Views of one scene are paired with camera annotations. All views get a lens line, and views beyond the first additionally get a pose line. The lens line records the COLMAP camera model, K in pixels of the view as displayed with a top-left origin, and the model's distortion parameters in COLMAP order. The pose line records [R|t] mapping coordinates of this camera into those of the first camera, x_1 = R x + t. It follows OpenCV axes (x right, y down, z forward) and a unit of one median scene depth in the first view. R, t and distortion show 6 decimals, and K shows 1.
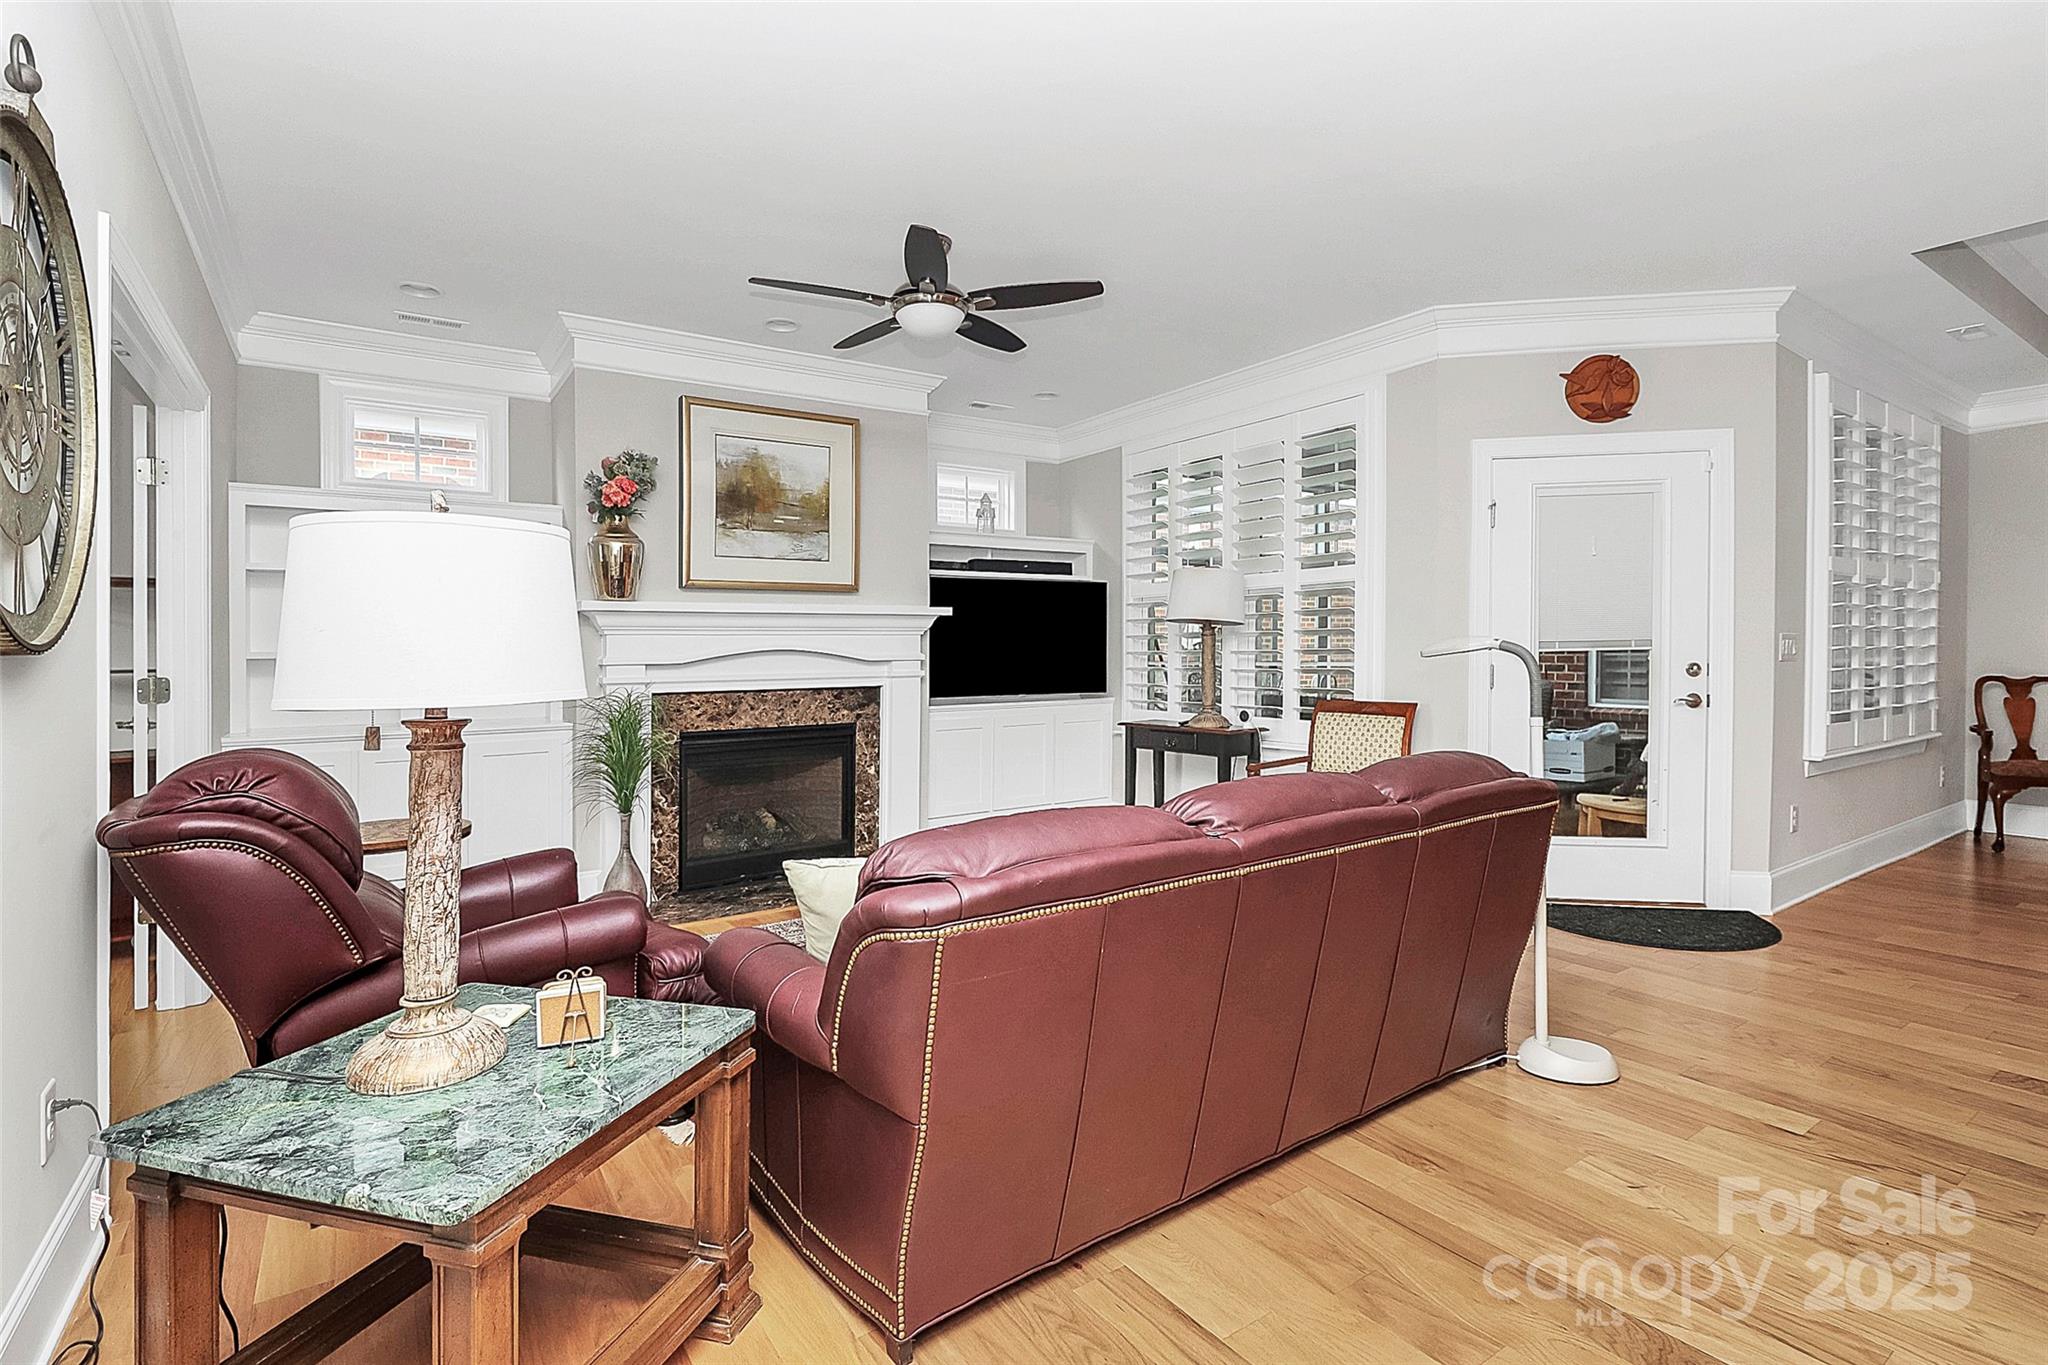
lens RADIAL K [[972.0, 0, 1031.0], [0, 972.0, 640.0], [0, 0, 1]] dist [0.037518, -0.000157]
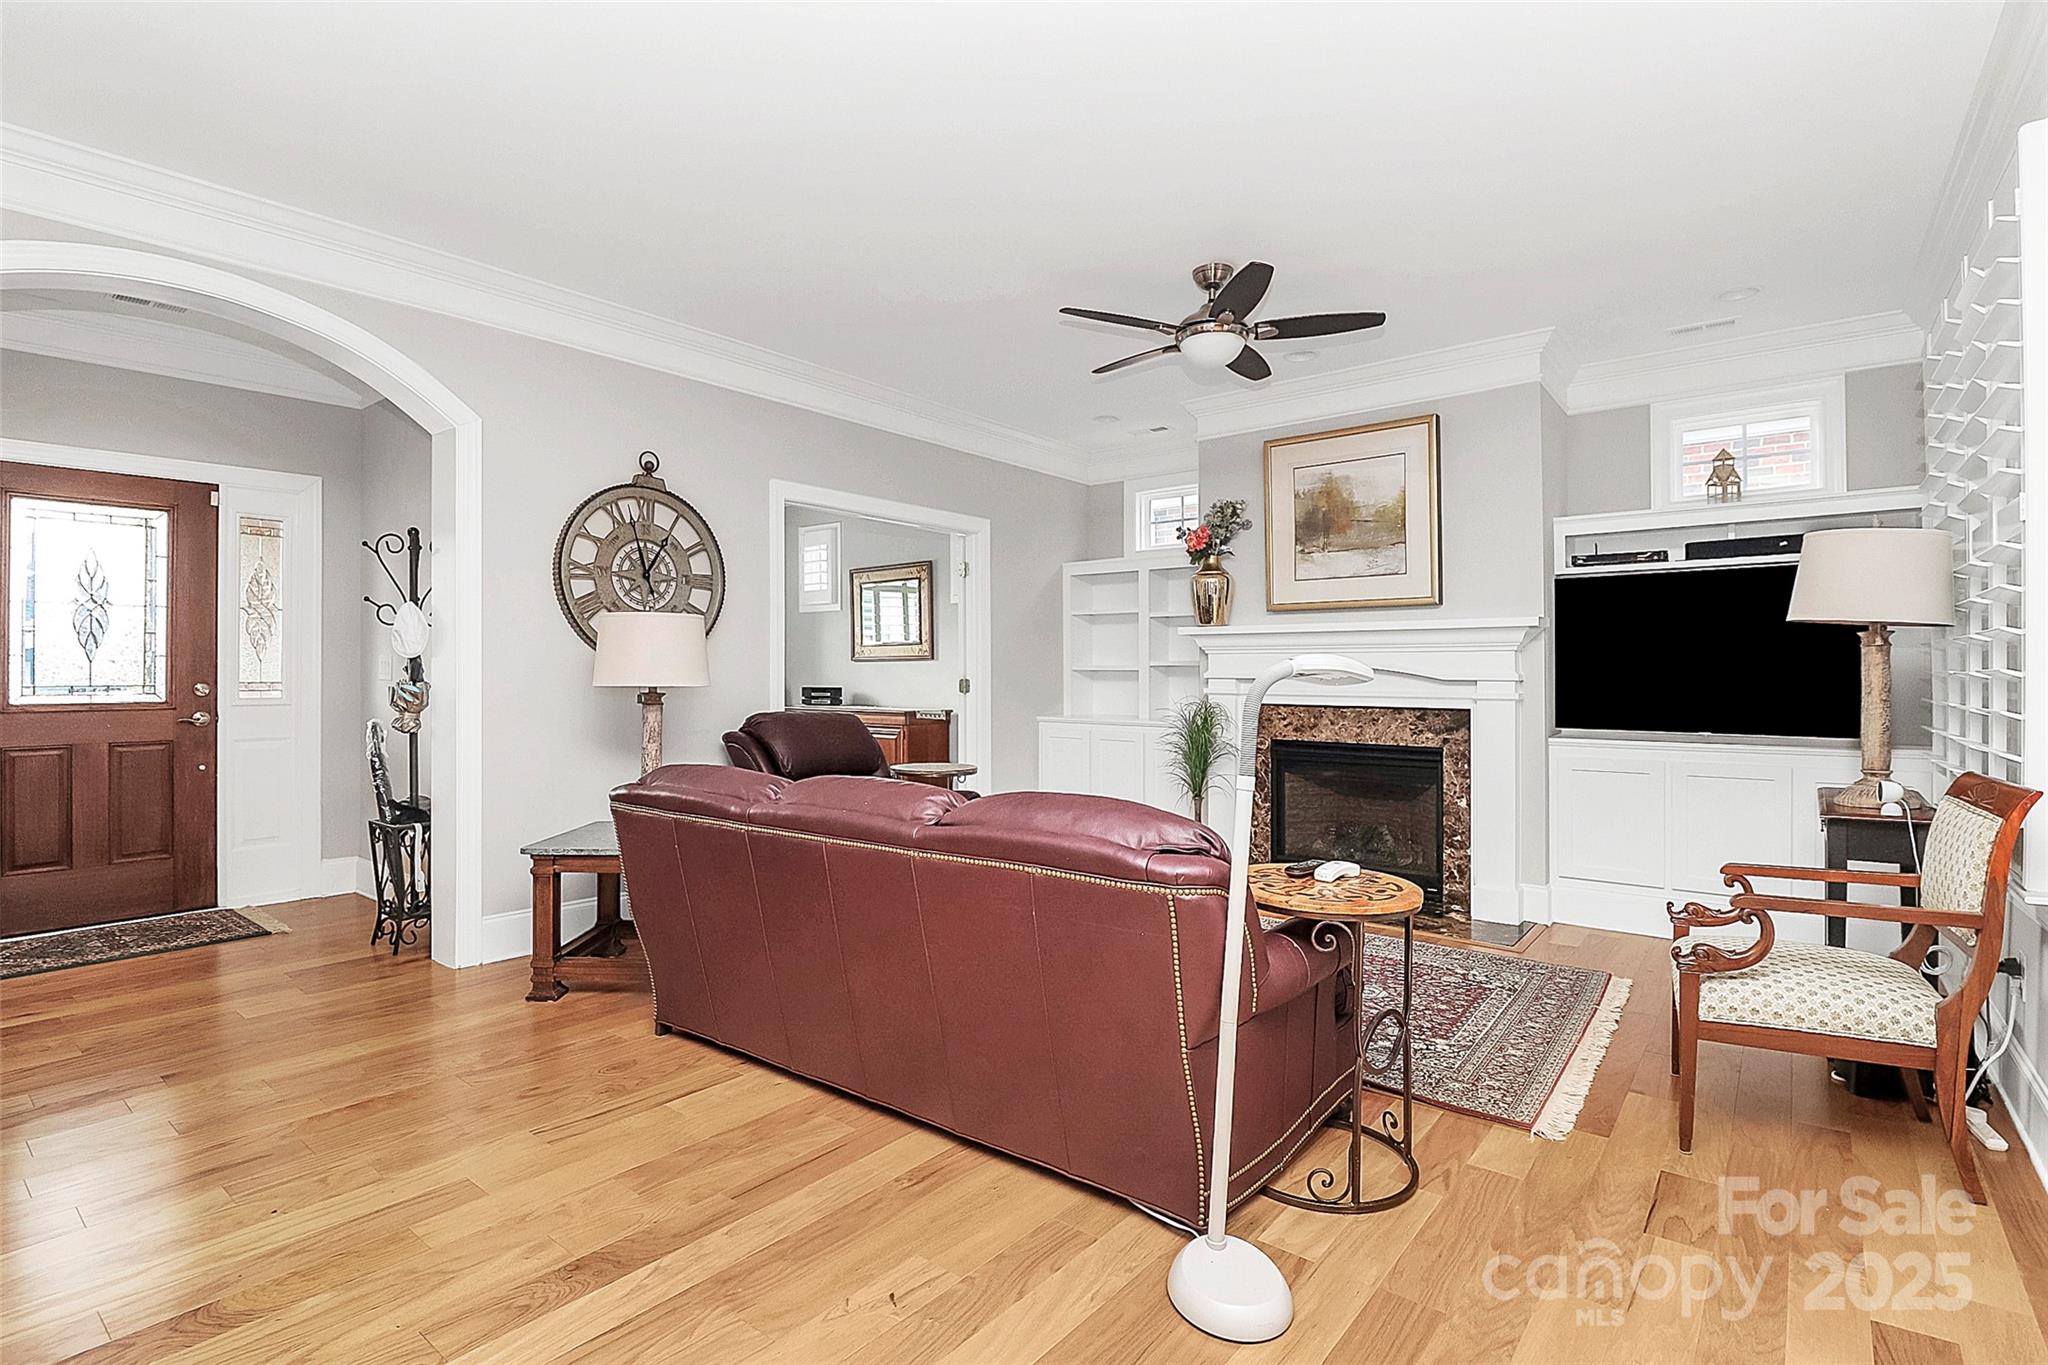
lens RADIAL K [[1004.0, 0, 1024.0], [0, 1004.0, 682.5], [0, 0, 1]] dist [-0.002416, -0.000642]
pose [[0.270407, 0.020872, -0.962520, 0.653968], [0.003230, 0.999740, 0.022587, 0.001464], [0.962741, -0.009216, 0.270270, 0.391921]]
